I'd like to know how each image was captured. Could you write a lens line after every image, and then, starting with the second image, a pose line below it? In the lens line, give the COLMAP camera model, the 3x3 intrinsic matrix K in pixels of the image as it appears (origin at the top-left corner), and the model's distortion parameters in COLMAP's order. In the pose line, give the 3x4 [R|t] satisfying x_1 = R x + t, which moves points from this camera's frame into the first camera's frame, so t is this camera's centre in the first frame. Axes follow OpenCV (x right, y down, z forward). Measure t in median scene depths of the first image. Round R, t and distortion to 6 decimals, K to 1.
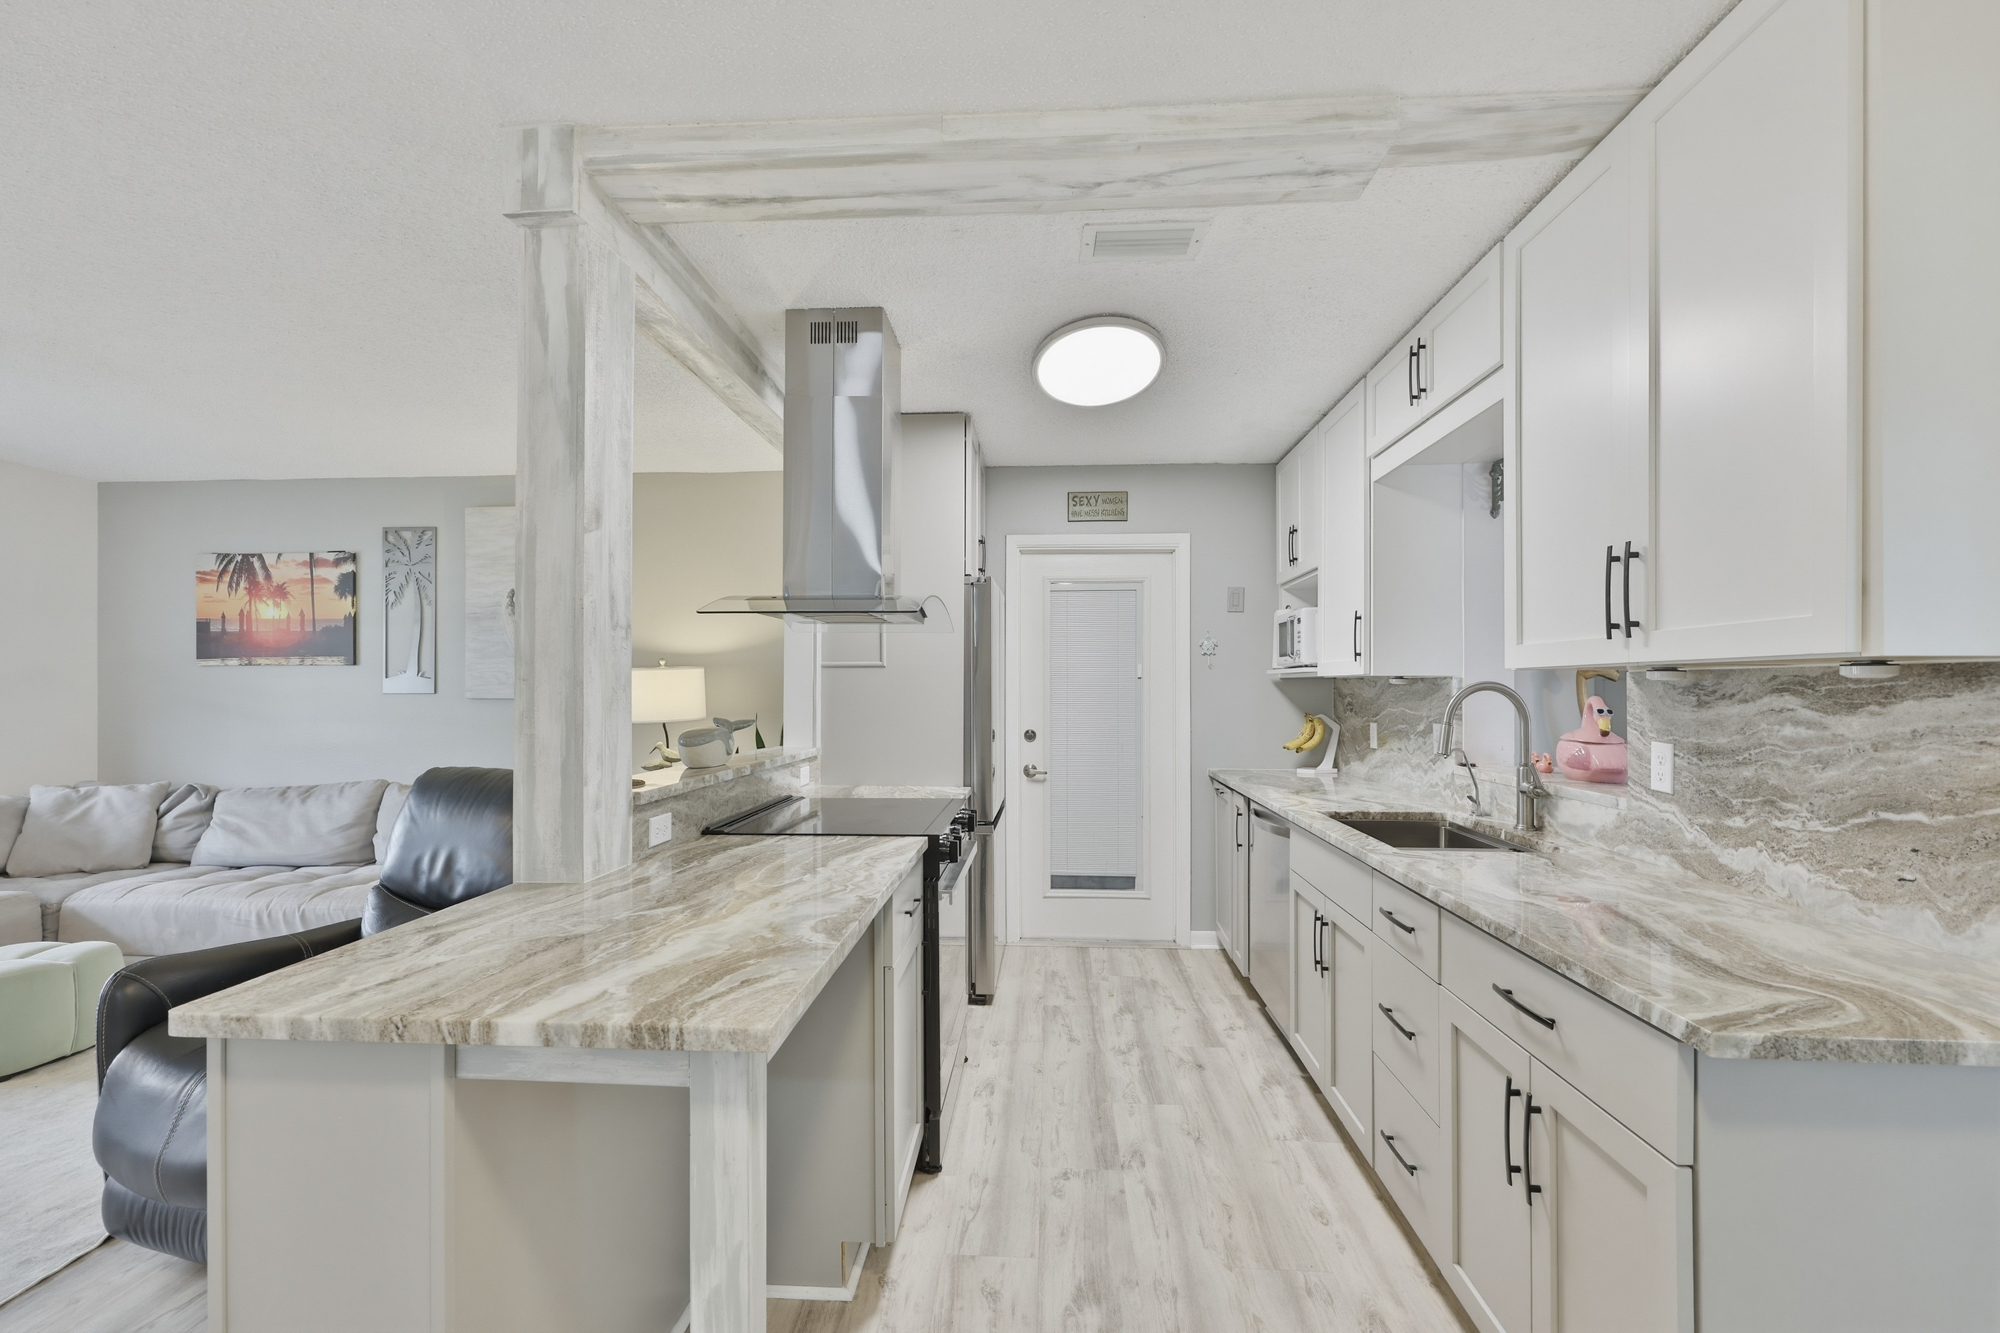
lens RADIAL K [[856.7, 0, 986.8], [0, 856.7, 687.9], [0, 0, 1]] dist [-0.003557, -0.000736]
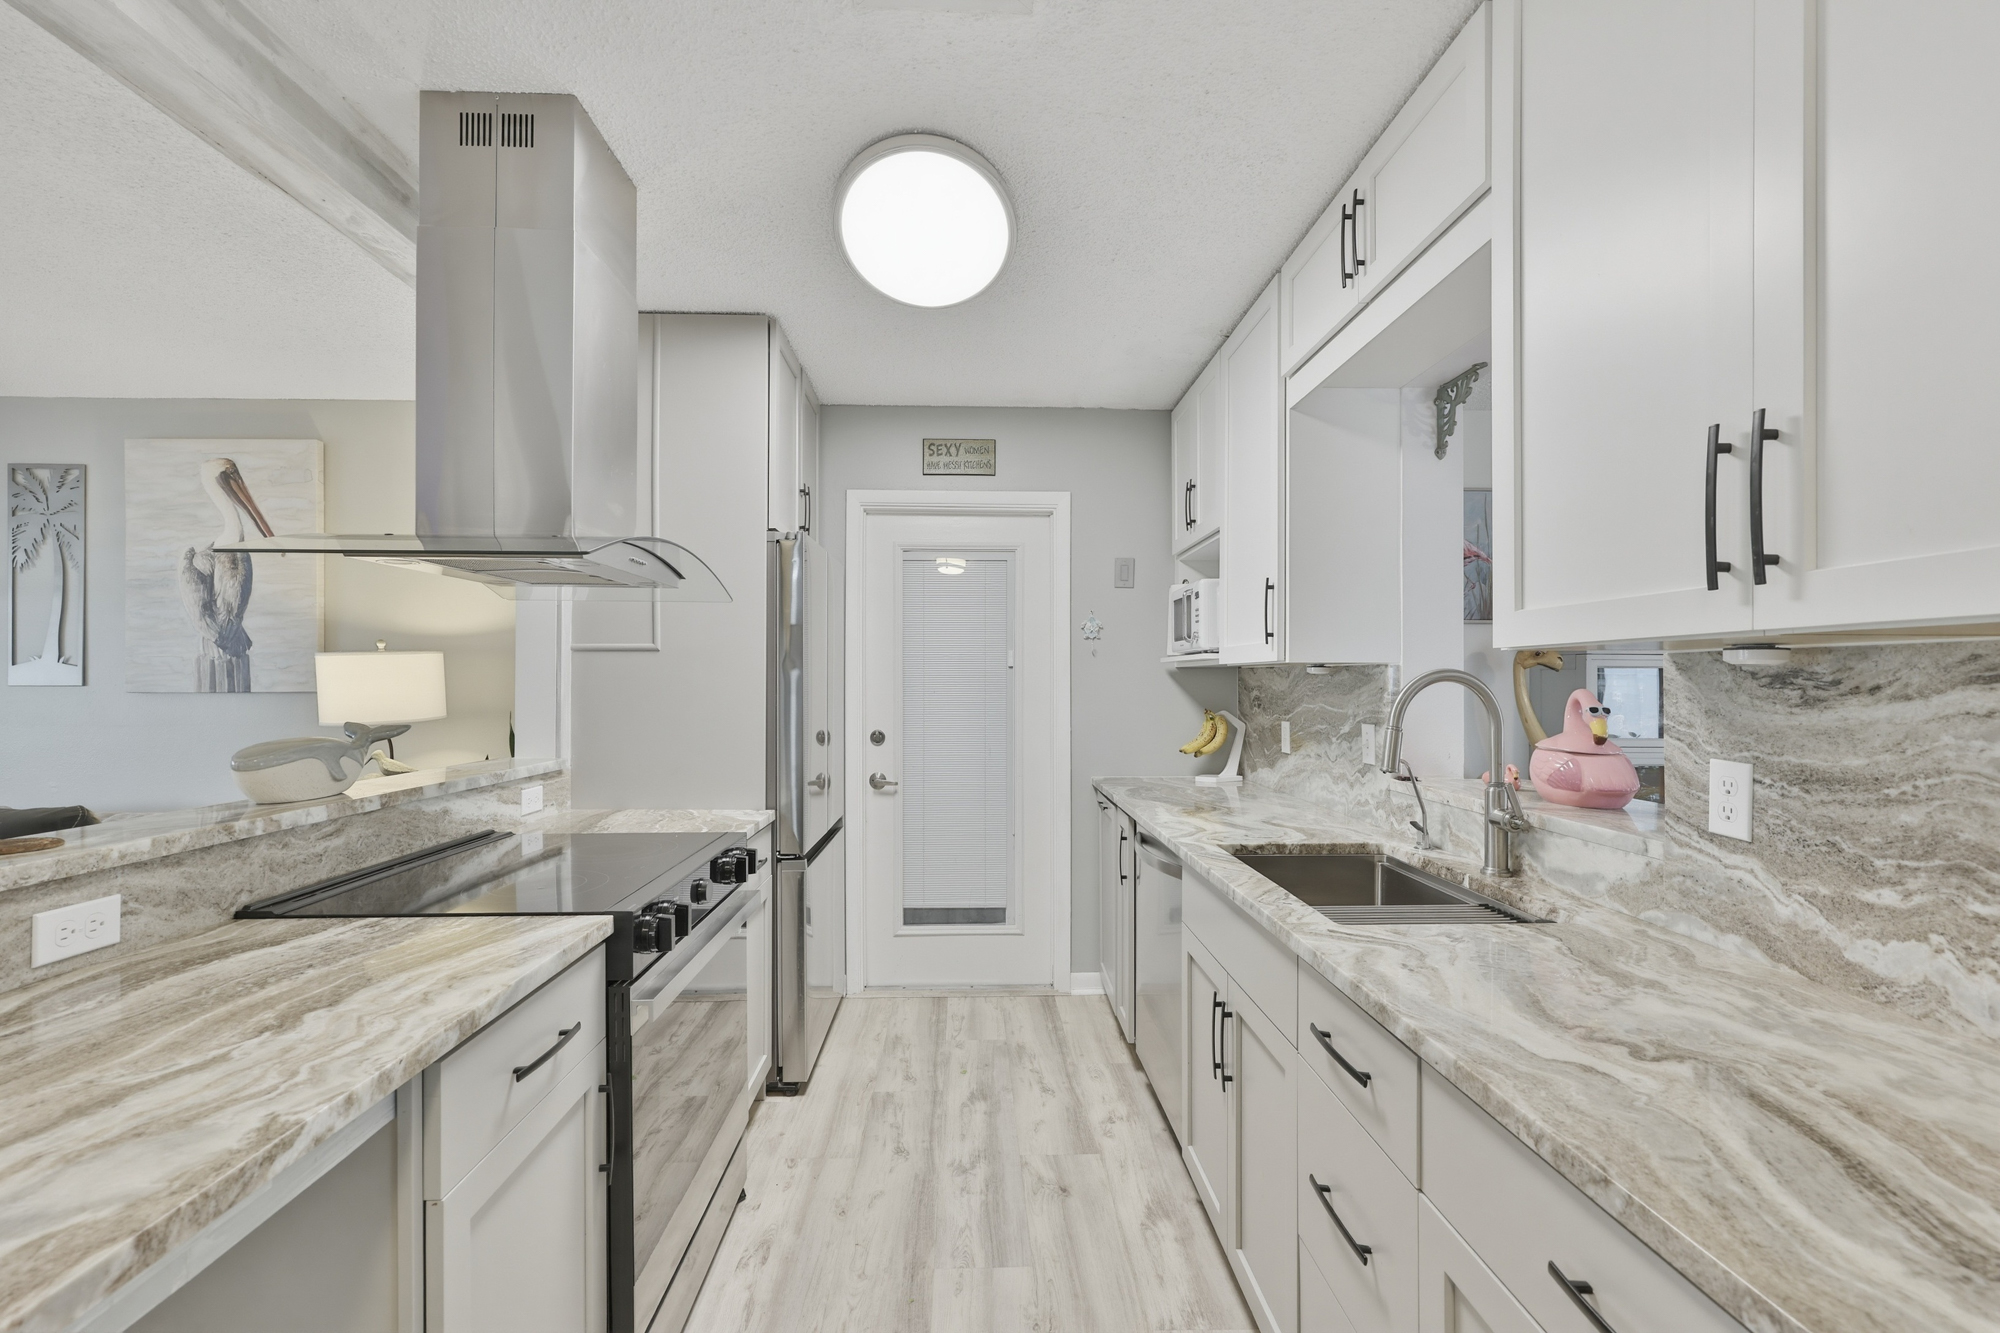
lens RADIAL K [[856.7, 0, 985.3], [0, 856.7, 680.2], [0, 0, 1]] dist [-0.003557, -0.000736]
pose [[0.995071, 0.000433, 0.099165, 0.088502], [-0.000458, 1.000000, 0.000232, 0.001364], [-0.099165, -0.000277, 0.995071, 0.223311]]
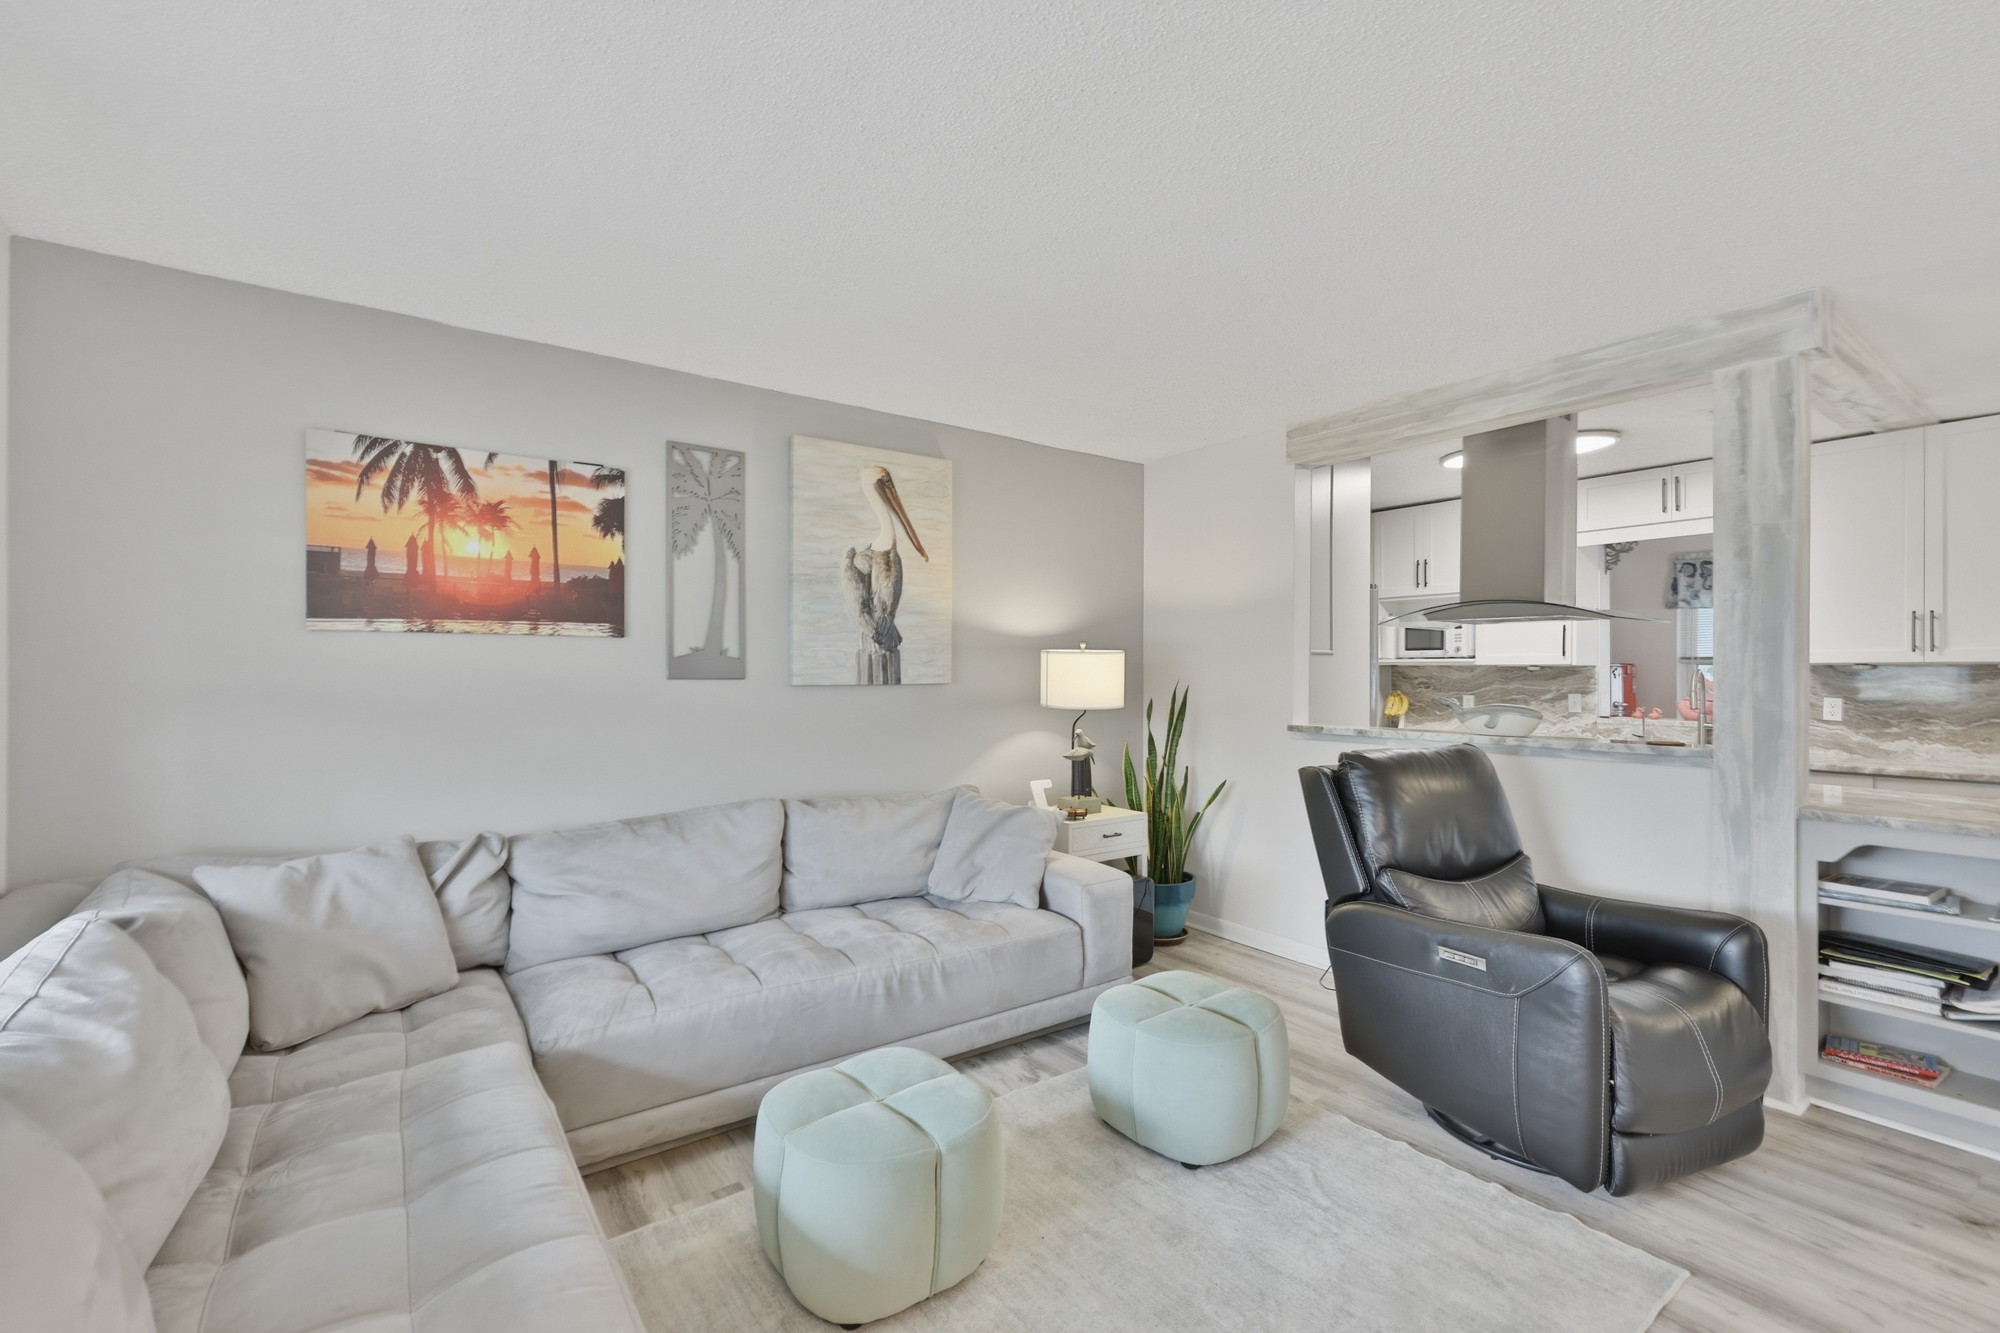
lens RADIAL K [[856.7, 0, 1011.5], [0, 856.7, 677.1], [0, 0, 1]] dist [-0.003557, -0.000736]
pose [[0.769915, -0.001952, 0.638143, -1.191765], [-0.000783, 0.999992, 0.004003, 0.002525], [-0.638146, -0.003582, 0.769907, 0.361382]]
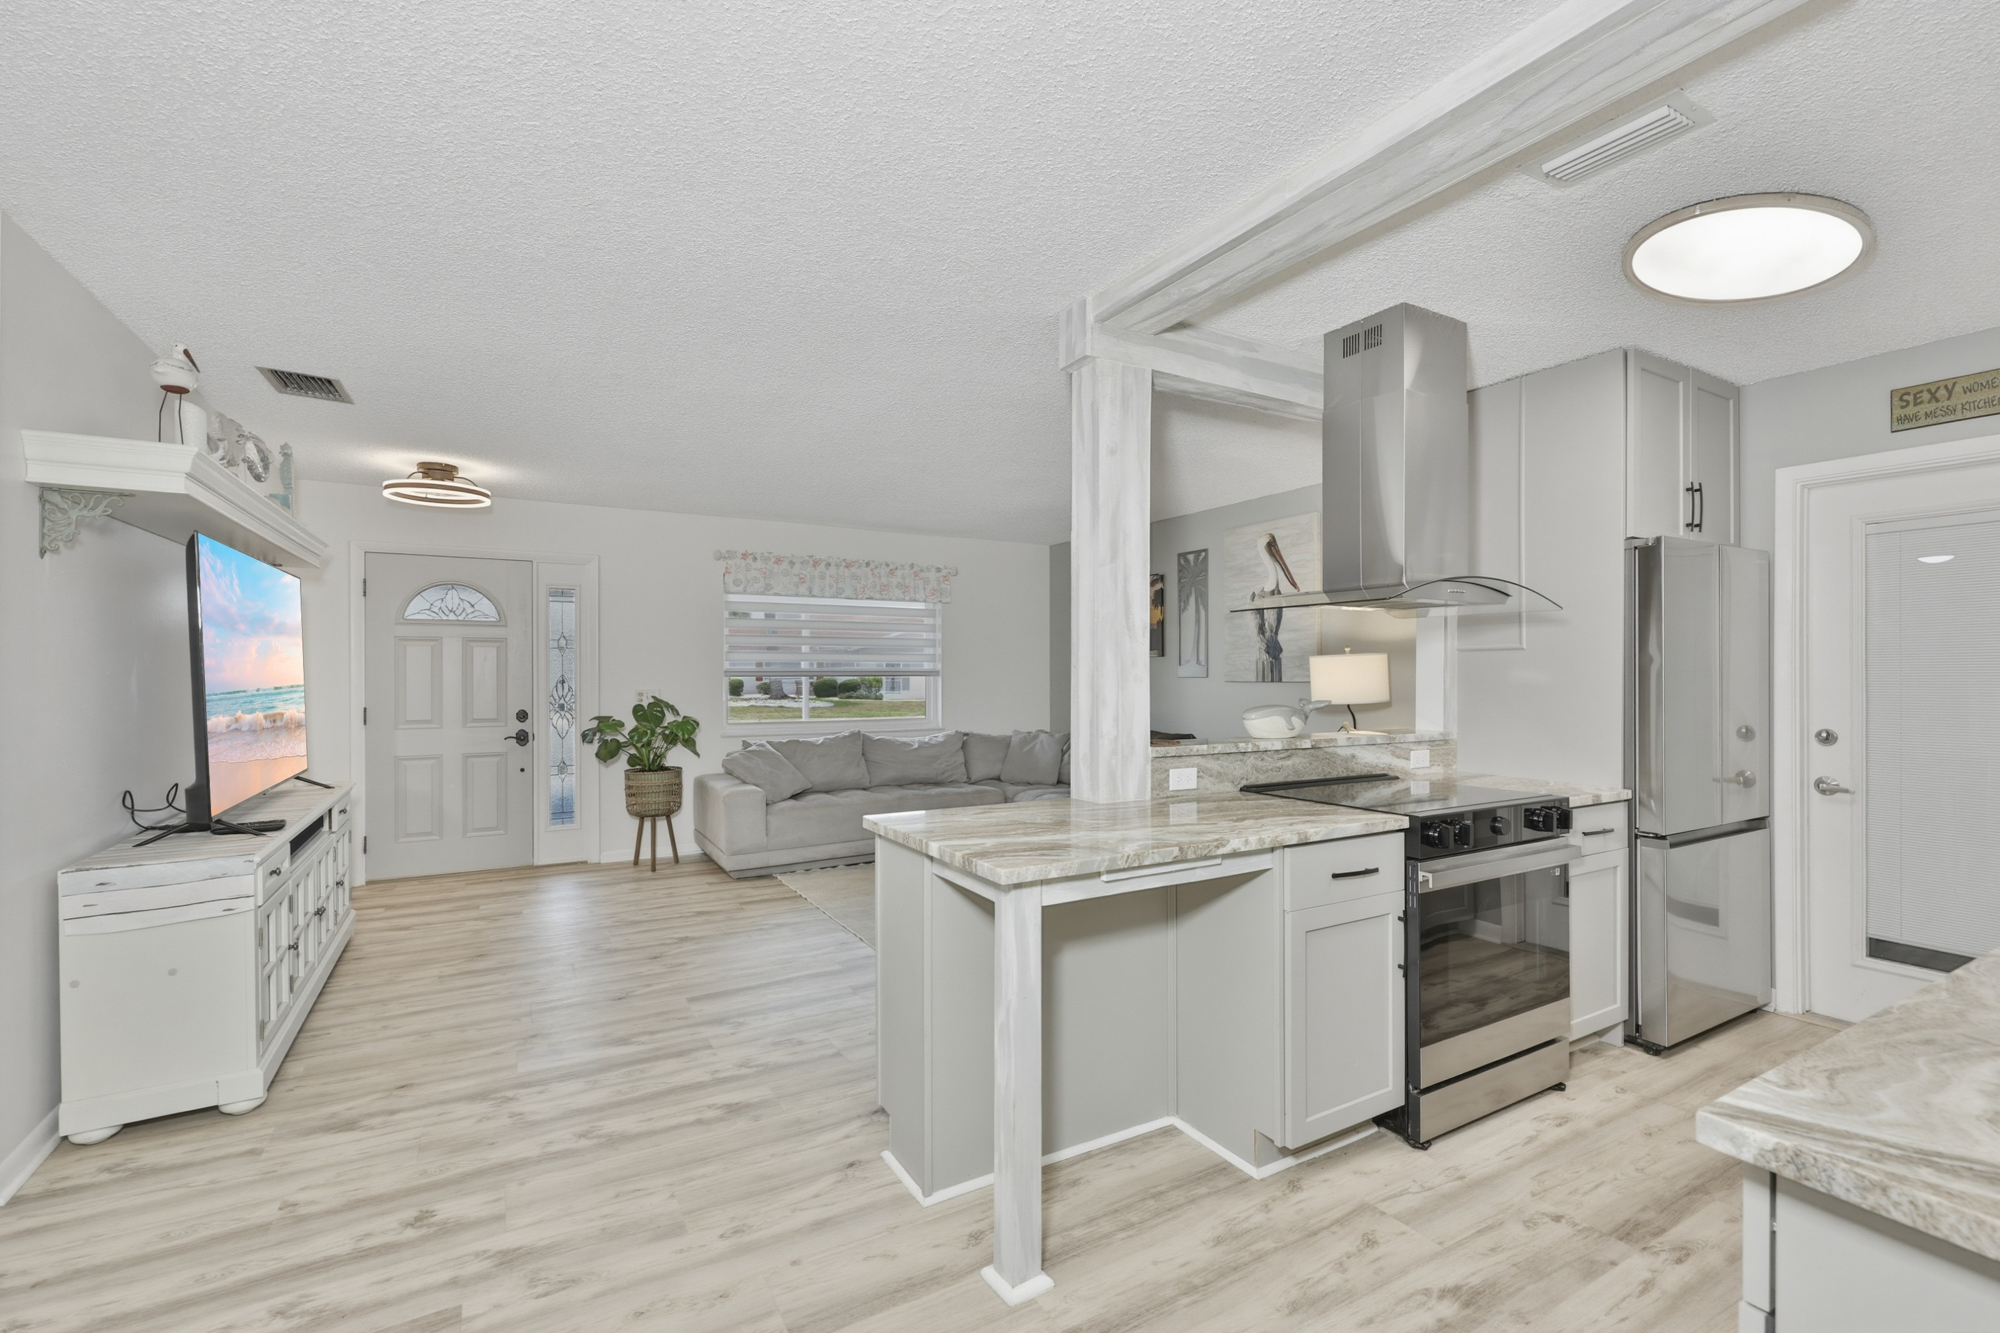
lens RADIAL K [[856.7, 0, 987.5], [0, 856.7, 676.5], [0, 0, 1]] dist [-0.003557, -0.000736]
pose [[0.552450, 0.002491, -0.833542, 0.321673], [0.000205, 0.999995, 0.003124, 0.001726], [0.833546, -0.001897, 0.552447, 0.008627]]
